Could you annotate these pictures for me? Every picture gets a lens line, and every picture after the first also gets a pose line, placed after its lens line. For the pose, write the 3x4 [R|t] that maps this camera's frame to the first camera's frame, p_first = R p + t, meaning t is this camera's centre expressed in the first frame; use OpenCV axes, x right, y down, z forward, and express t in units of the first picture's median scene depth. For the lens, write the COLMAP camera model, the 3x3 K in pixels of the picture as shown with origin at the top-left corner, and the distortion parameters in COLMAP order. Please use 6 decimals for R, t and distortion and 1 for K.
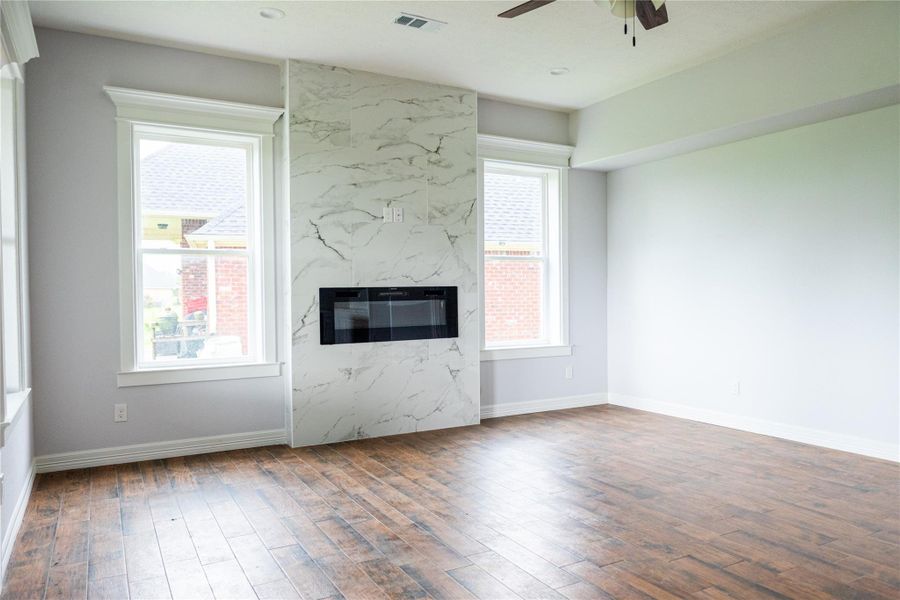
lens RADIAL K [[638.6, 0, 463.8], [0, 638.6, 303.2], [0, 0, 1]] dist [-0.010506, -0.000665]
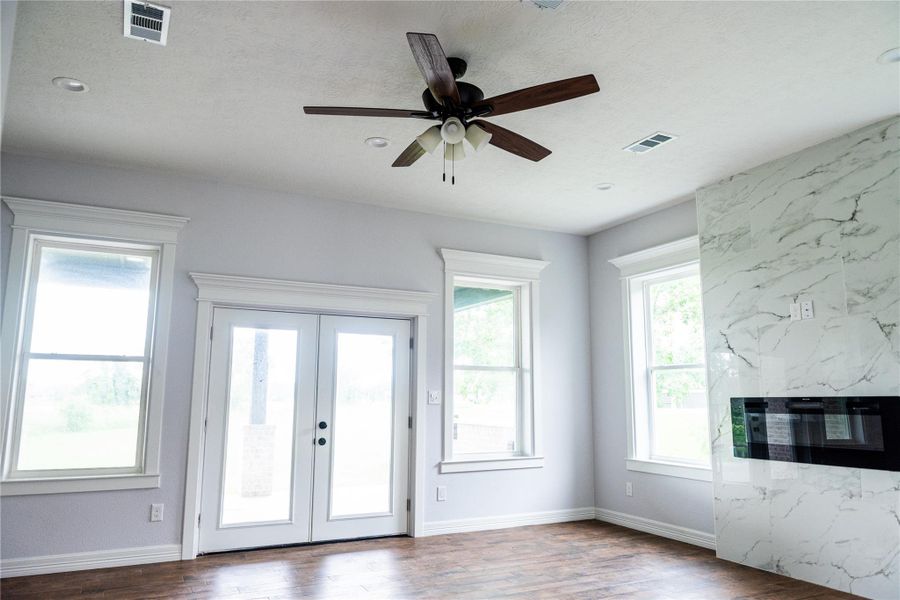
lens RADIAL K [[638.6, 0, 462.0], [0, 638.6, 301.4], [0, 0, 1]] dist [-0.010506, -0.000665]
pose [[-0.046314, -0.141819, -0.988809, 0.766592], [-0.020910, 0.989791, -0.140981, -0.023086], [0.998708, 0.014147, -0.048806, 0.608686]]
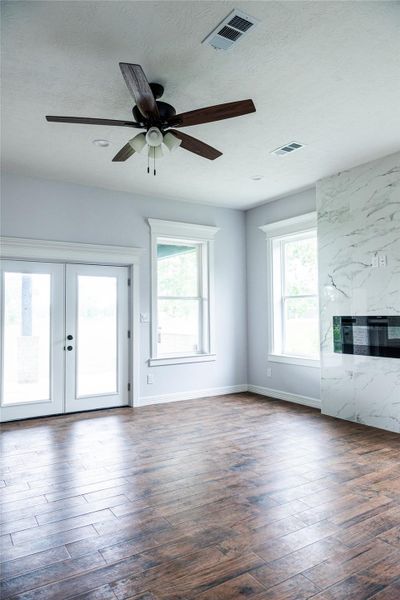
lens RADIAL K [[411.5, 0, 204.0], [0, 411.5, 298.9], [0, 0, 1]] dist [-0.016958, 0.005597]
pose [[0.049957, -0.026714, -0.998394, 0.743182], [-0.009544, 0.999584, -0.027223, -0.034974], [0.998706, 0.010889, 0.049681, 0.610626]]
